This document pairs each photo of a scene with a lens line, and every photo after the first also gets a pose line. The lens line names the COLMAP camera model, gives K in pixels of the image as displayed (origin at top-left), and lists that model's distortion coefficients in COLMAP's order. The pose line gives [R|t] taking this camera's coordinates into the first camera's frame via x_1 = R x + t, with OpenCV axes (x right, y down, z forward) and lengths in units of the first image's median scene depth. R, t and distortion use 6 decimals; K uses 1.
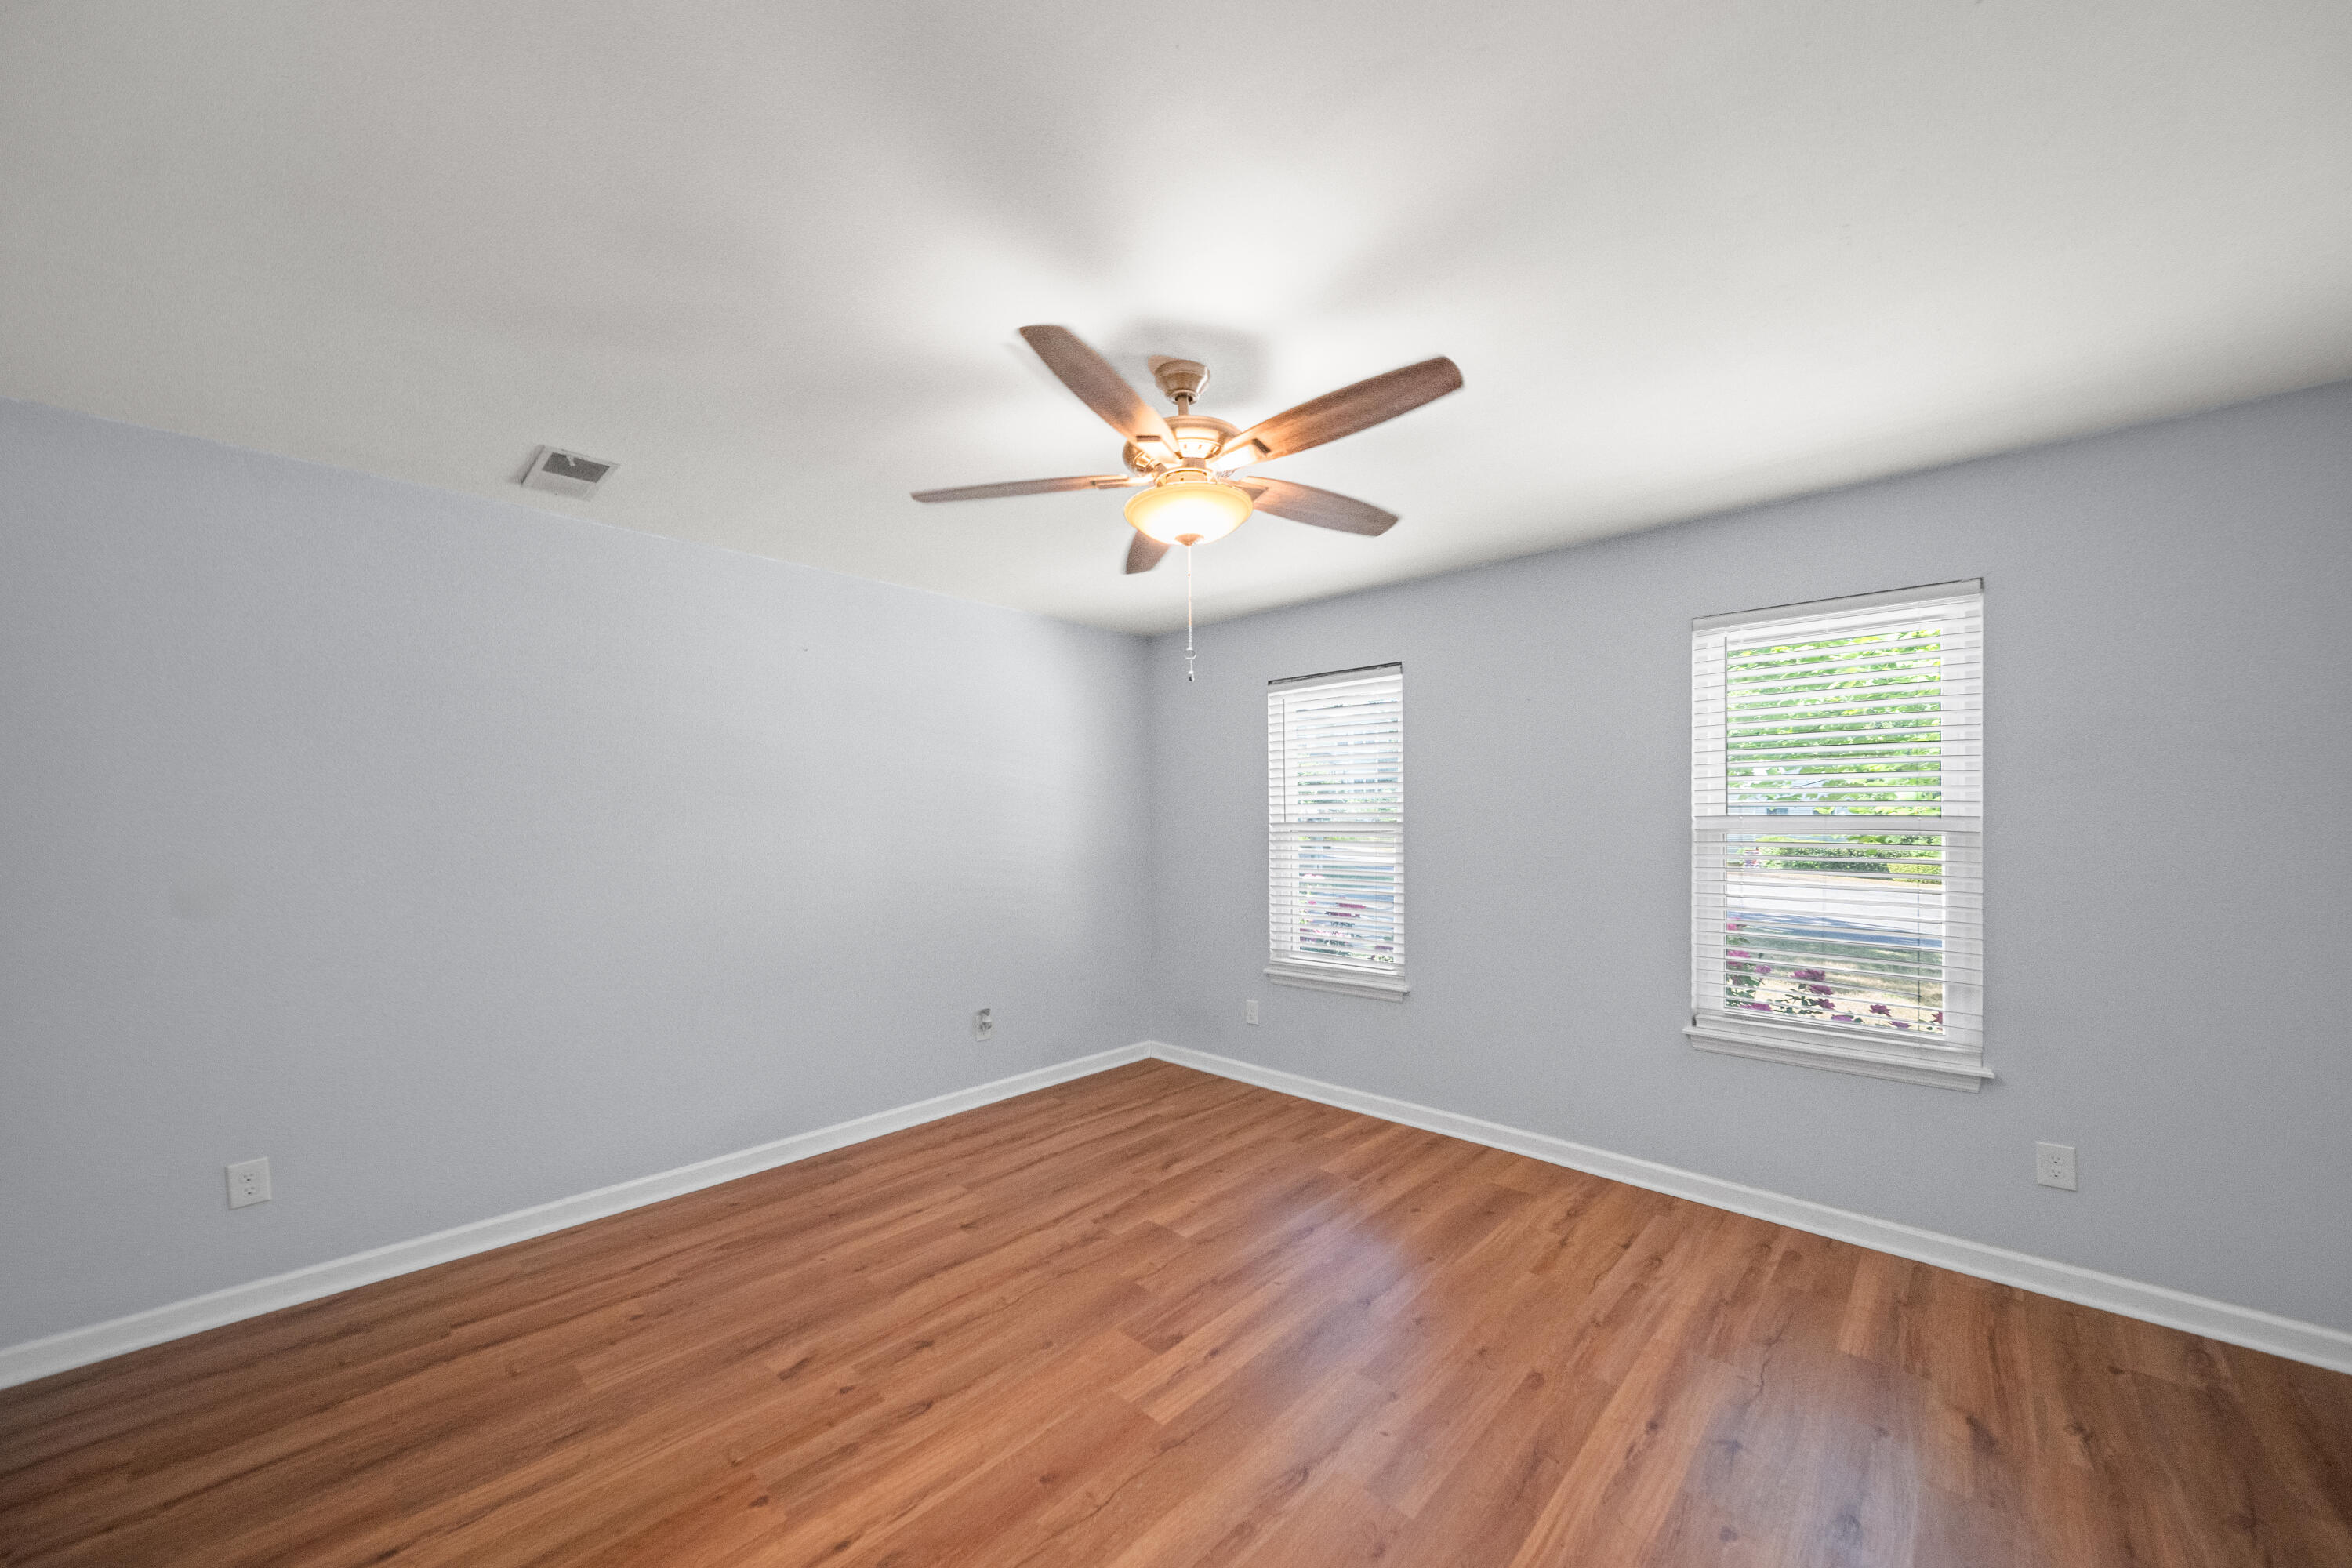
lens RADIAL K [[849.2, 0, 1168.6], [0, 849.2, 823.3], [0, 0, 1]] dist [-0.000056, -0.002110]
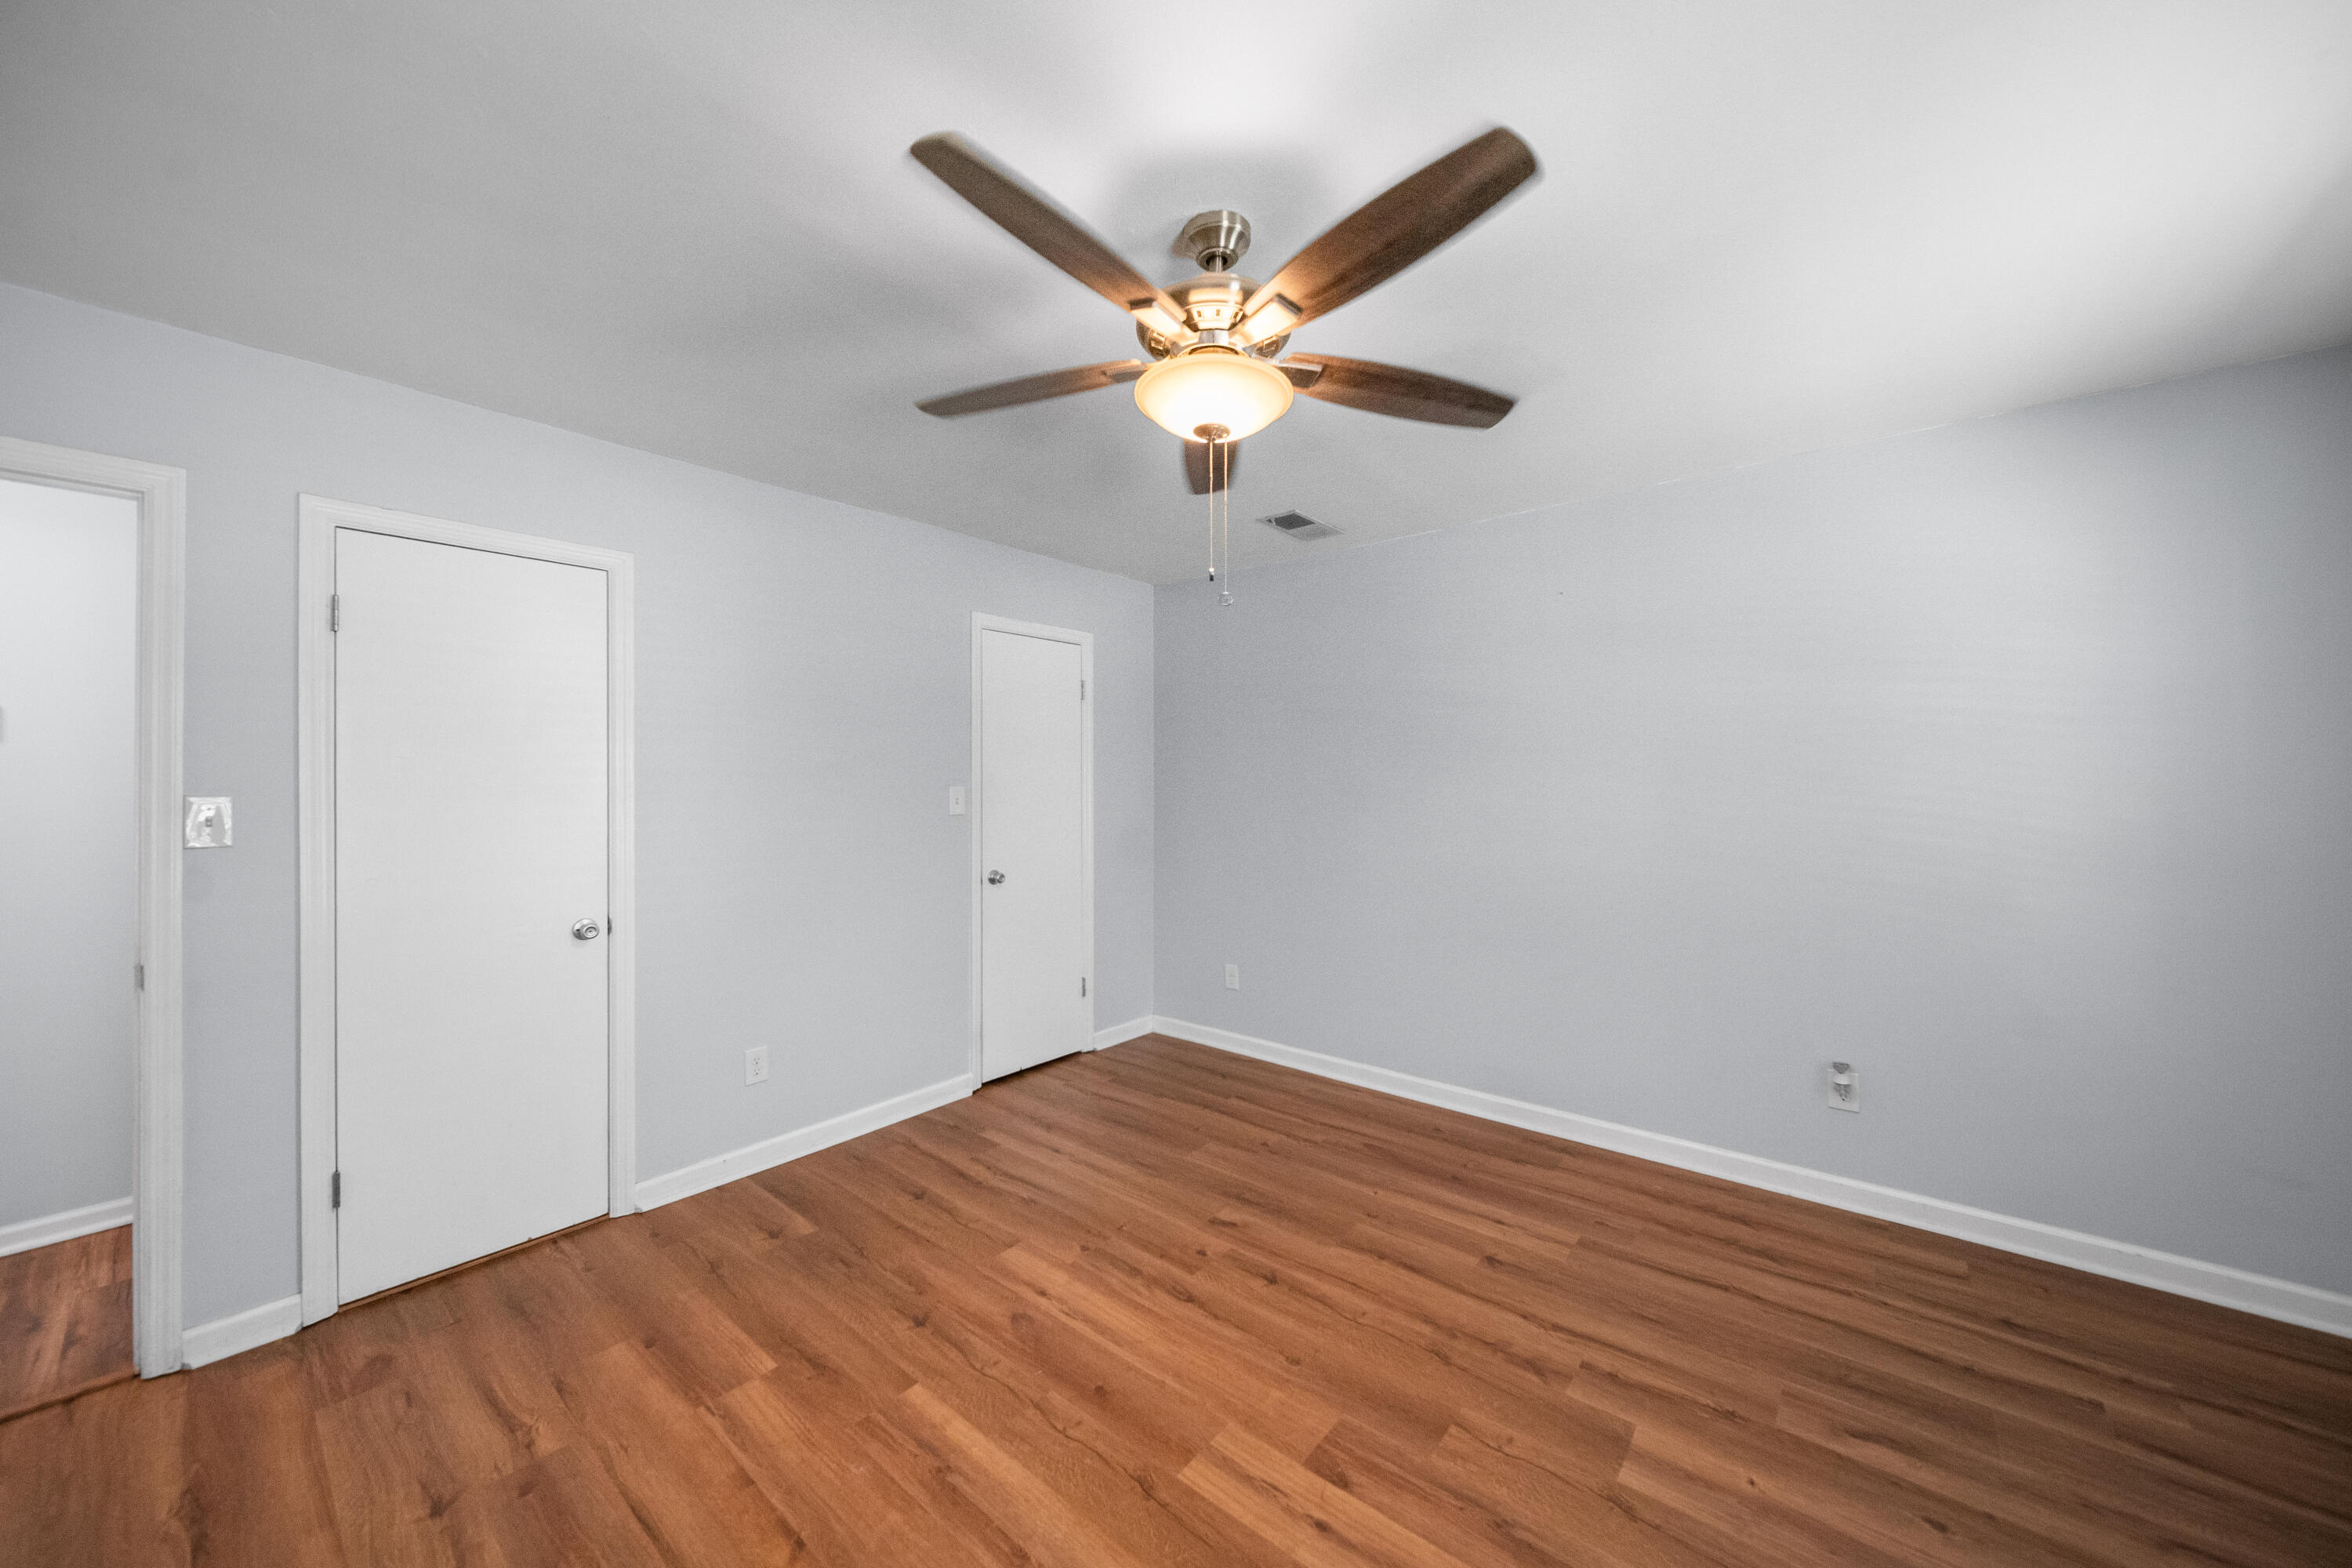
lens RADIAL K [[839.9, 0, 1176.0], [0, 839.9, 784.0], [0, 0, 1]] dist [-0.004727, -0.000315]
pose [[0.059043, 0.010611, -0.998199, 0.648272], [-0.002909, 0.999941, 0.010457, -0.002832], [0.998251, 0.002286, 0.059071, 0.735307]]
